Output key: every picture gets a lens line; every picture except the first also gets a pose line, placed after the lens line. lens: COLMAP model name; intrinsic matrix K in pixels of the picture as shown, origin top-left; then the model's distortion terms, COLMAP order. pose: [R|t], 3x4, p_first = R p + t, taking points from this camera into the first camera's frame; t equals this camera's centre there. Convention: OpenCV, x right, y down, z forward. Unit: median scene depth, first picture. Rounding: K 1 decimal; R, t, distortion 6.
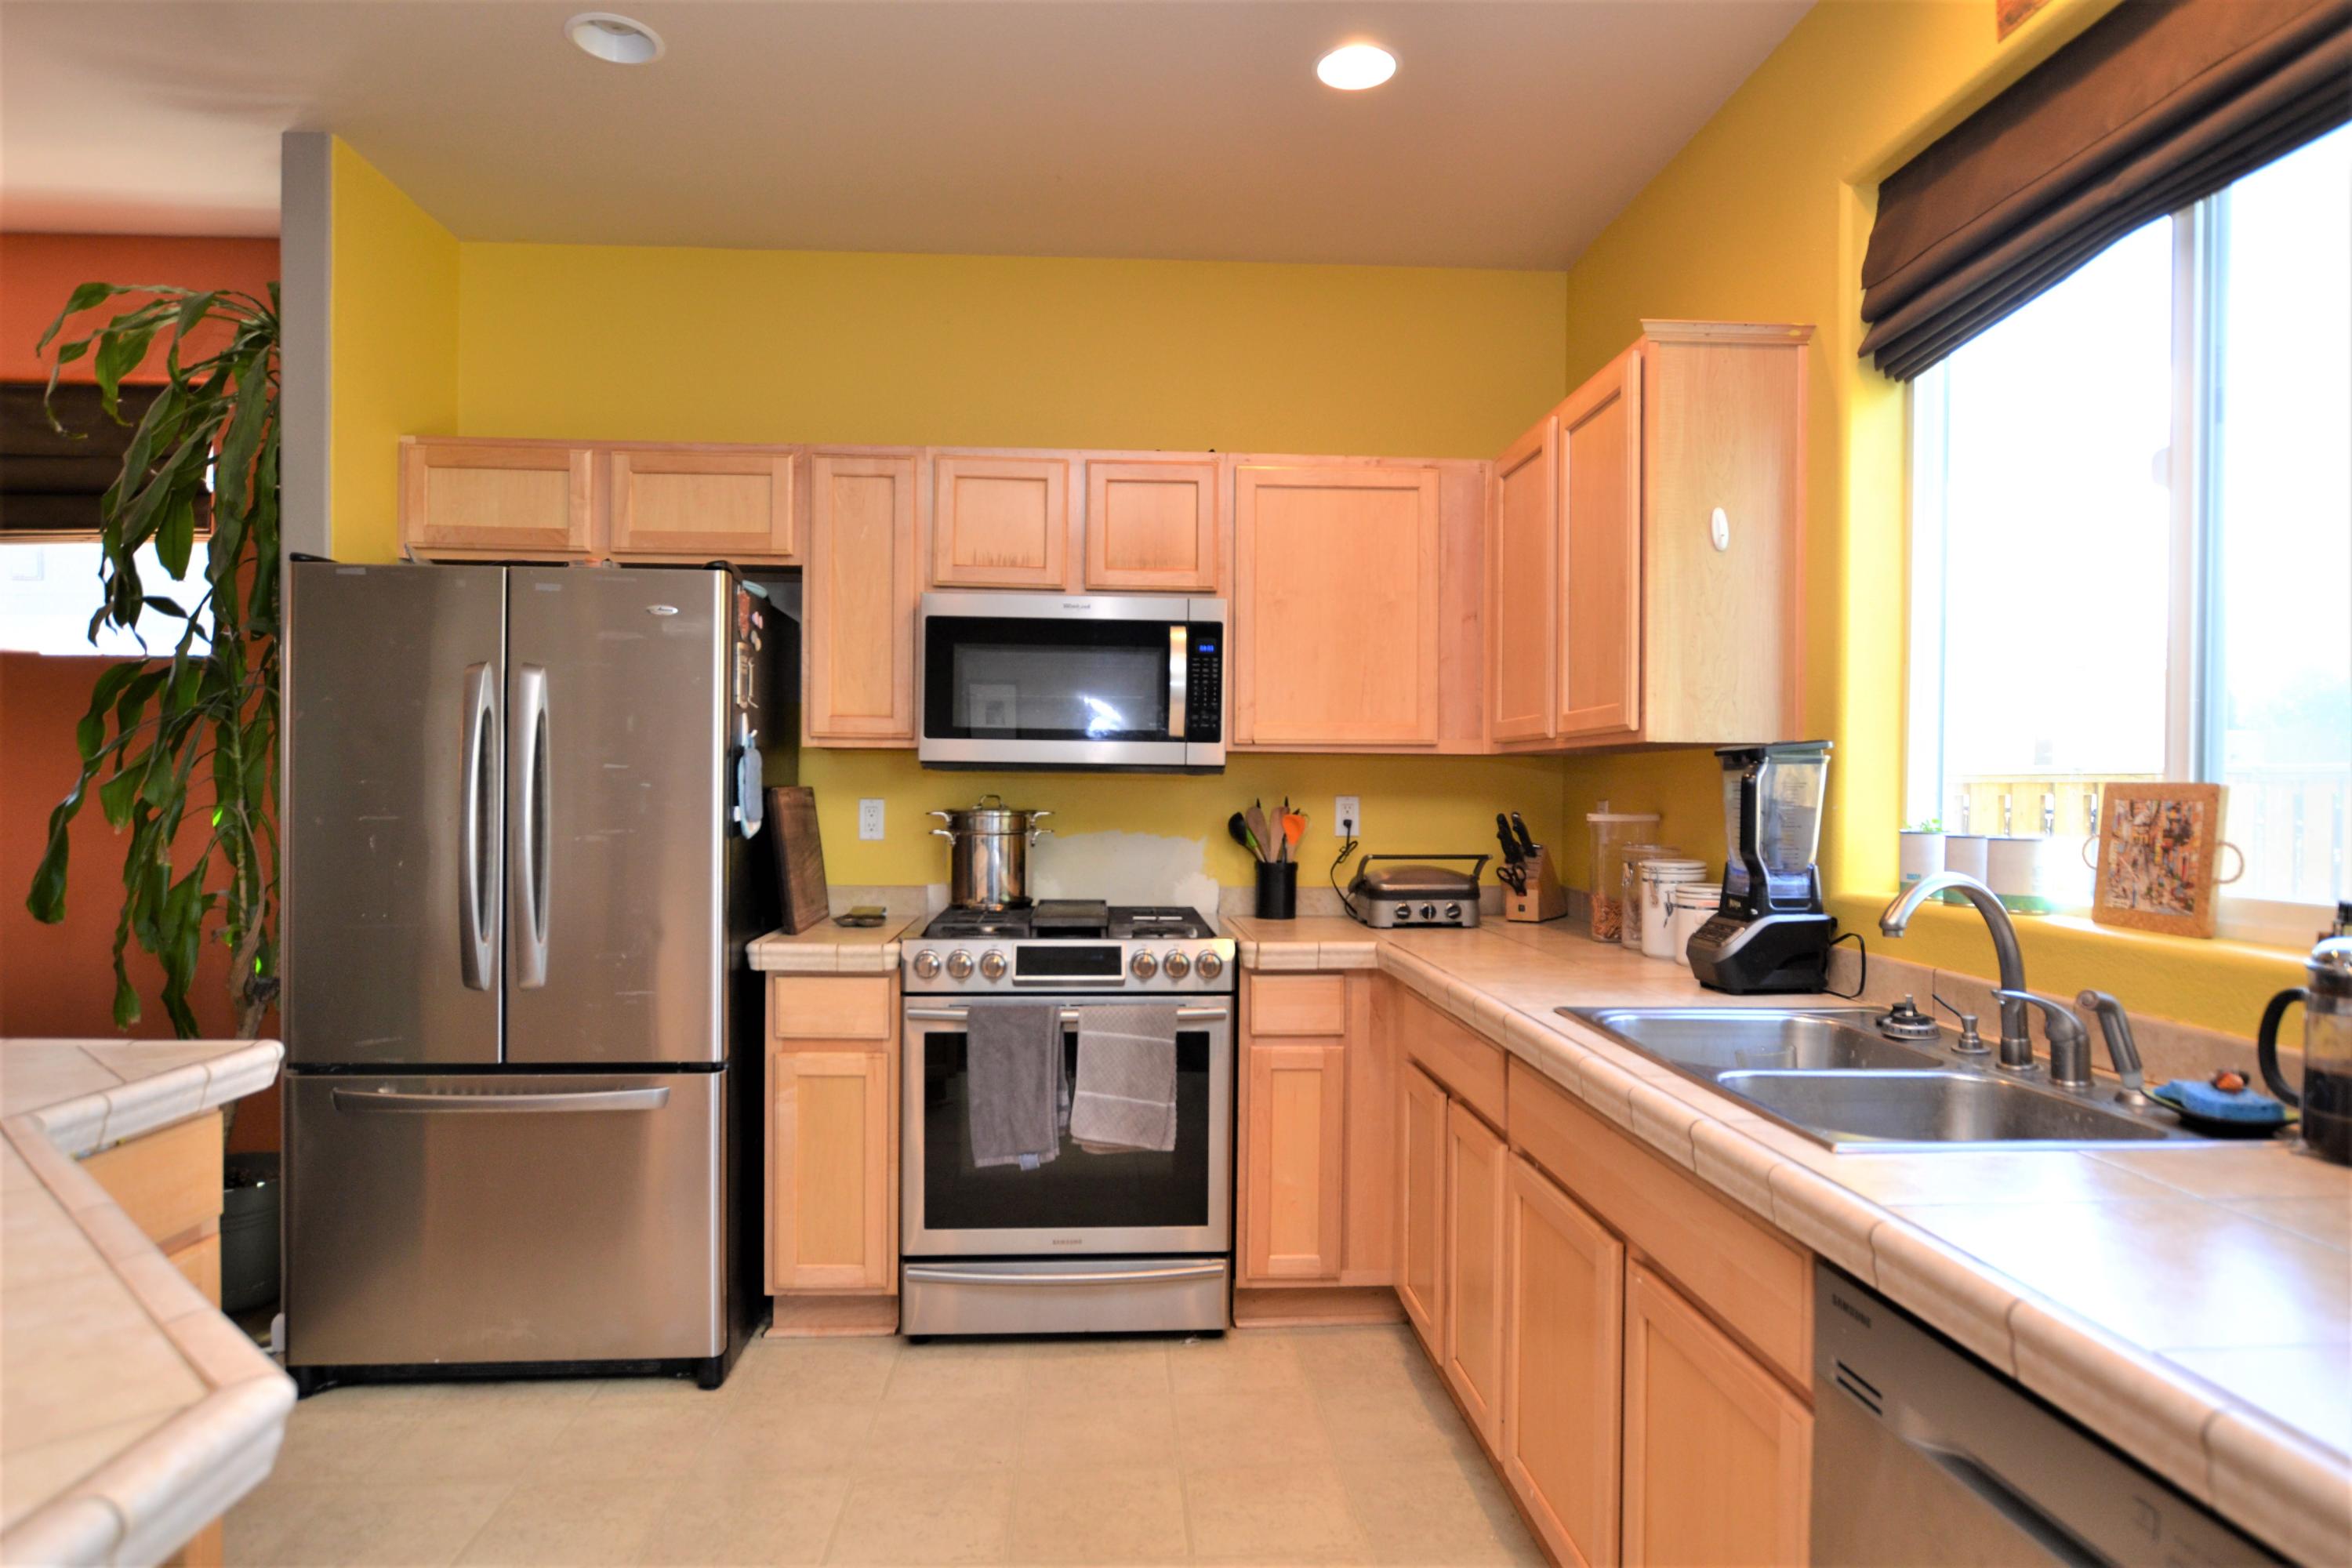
lens RADIAL K [[1316.2, 0, 1178.3], [0, 1316.2, 793.2], [0, 0, 1]] dist [-0.002418, 0.000004]
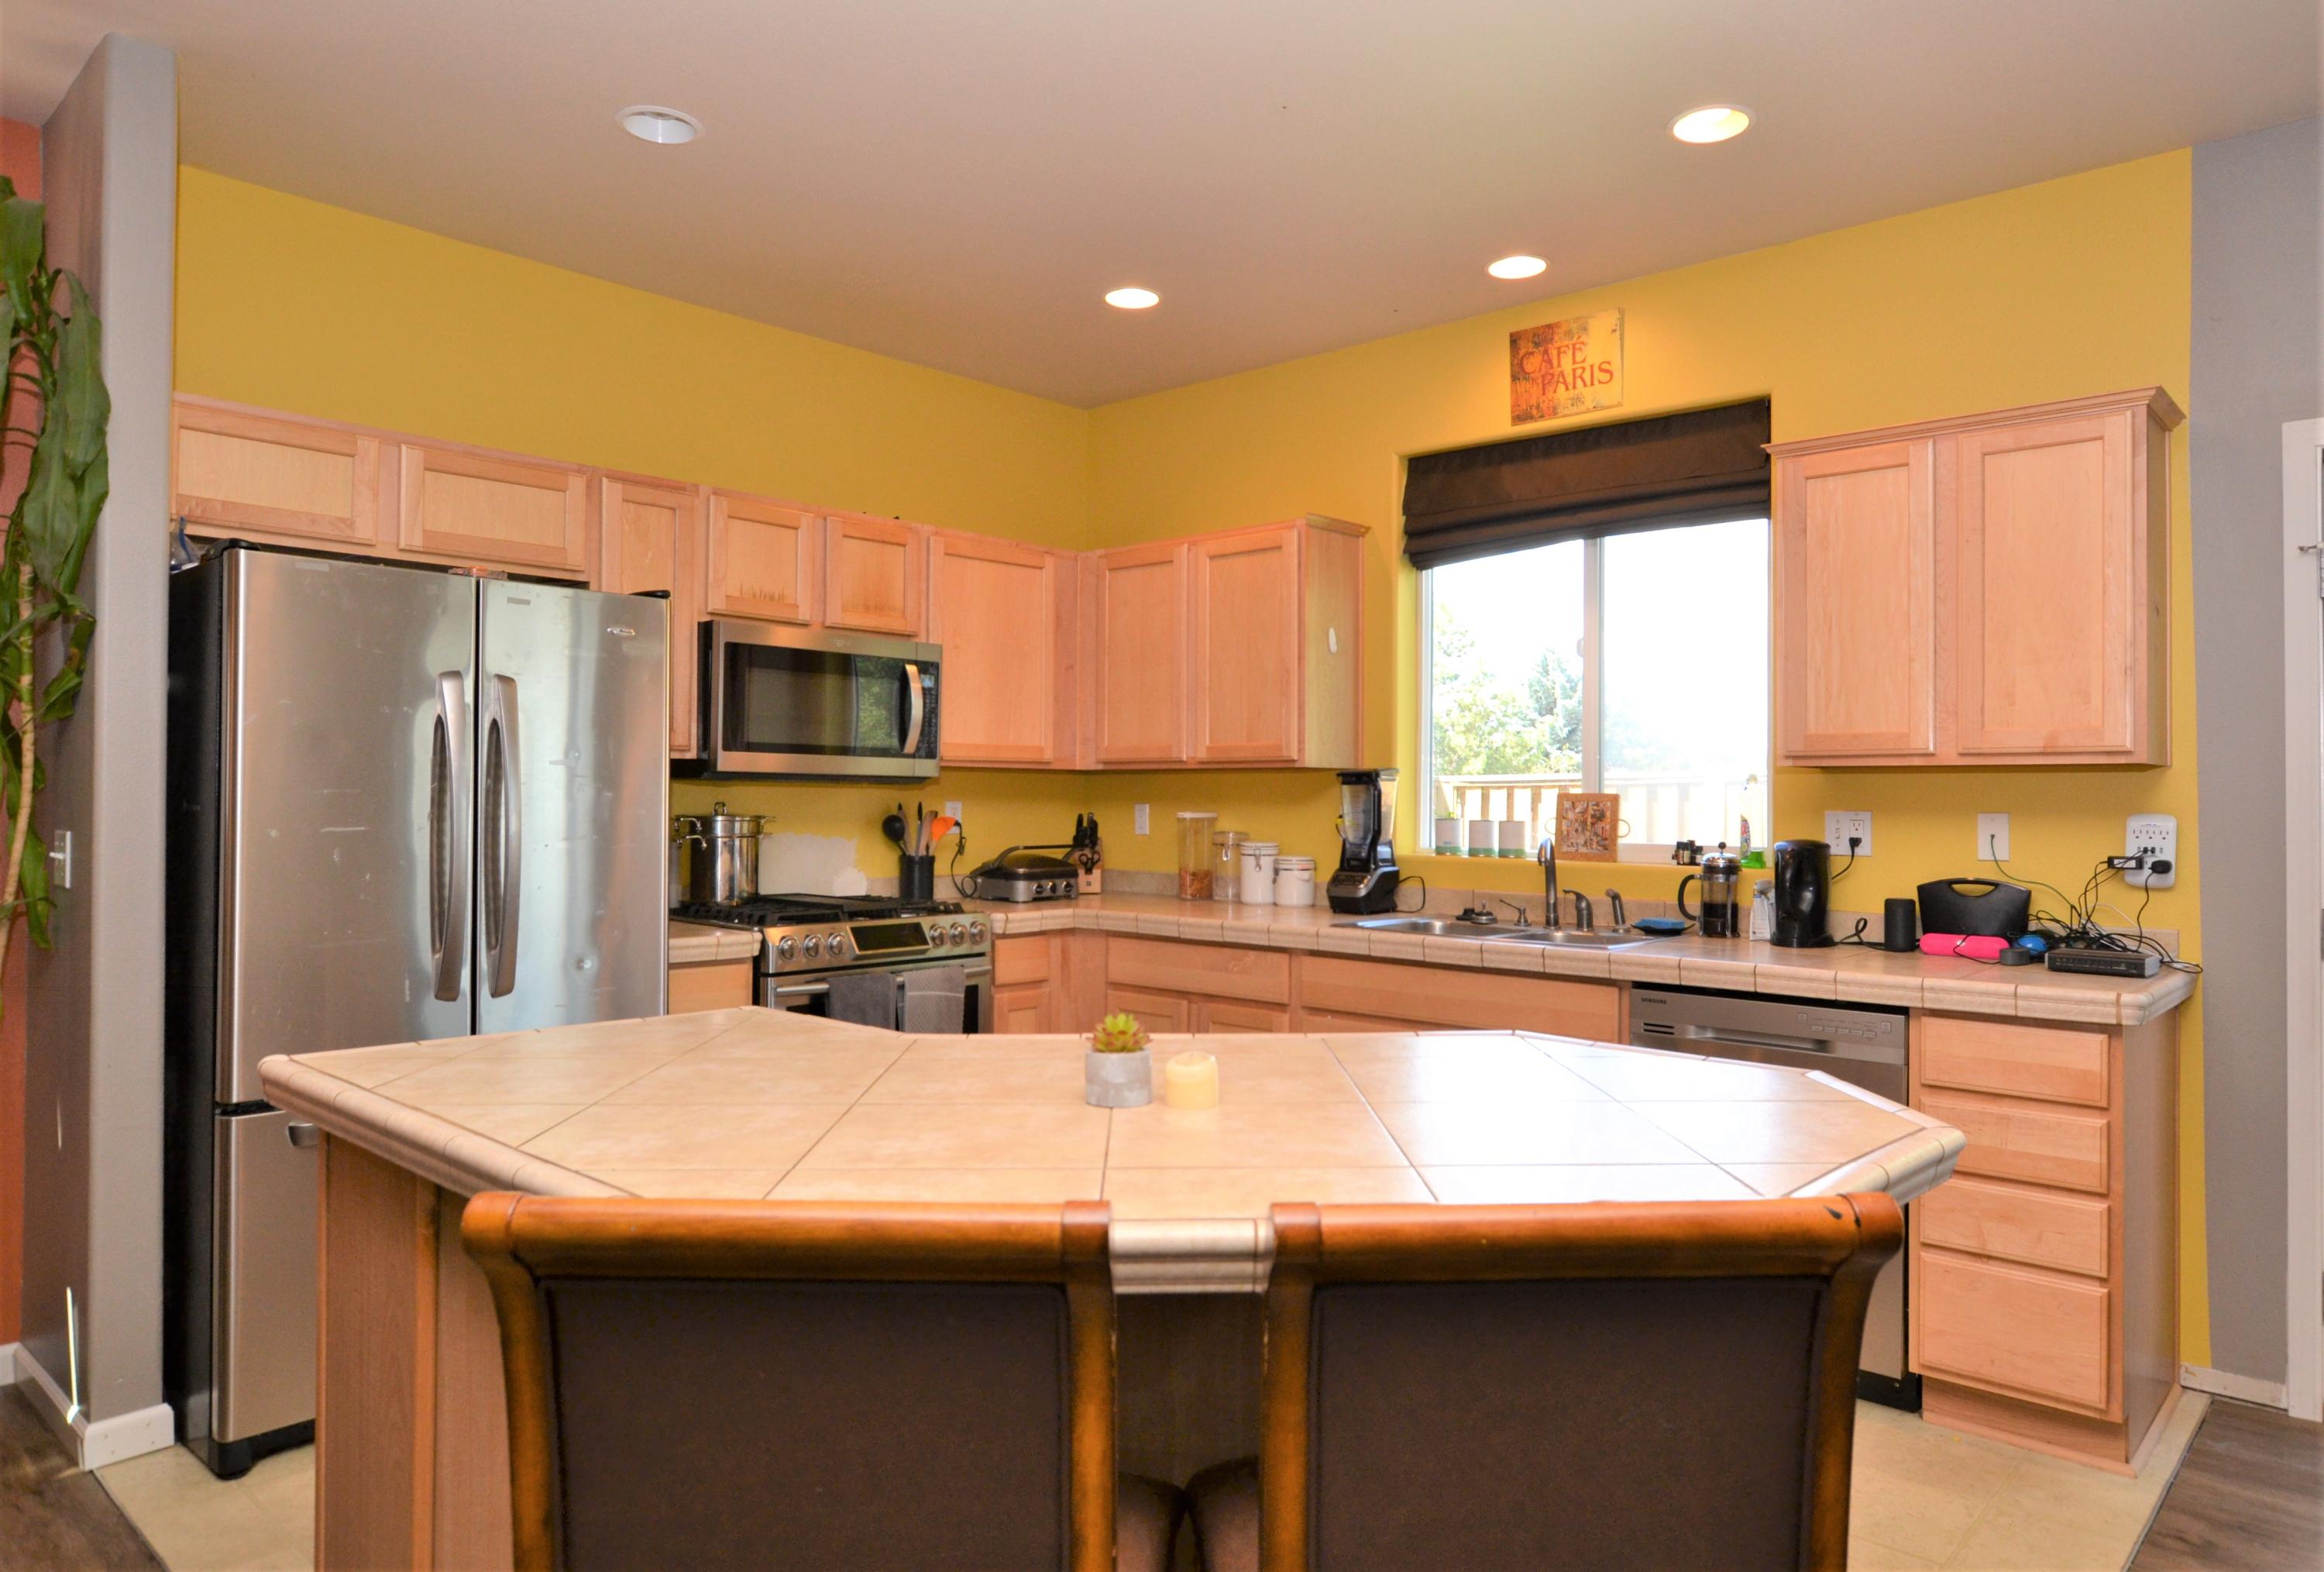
lens RADIAL K [[1456.9, 0, 1161.0], [0, 1456.9, 783.3], [0, 0, 1]] dist [-0.001854, 0.000188]
pose [[0.723593, 0.004203, 0.690214, -0.772210], [0.002471, 0.999959, -0.008679, -0.002930], [-0.690222, 0.007985, 0.723553, -0.145579]]
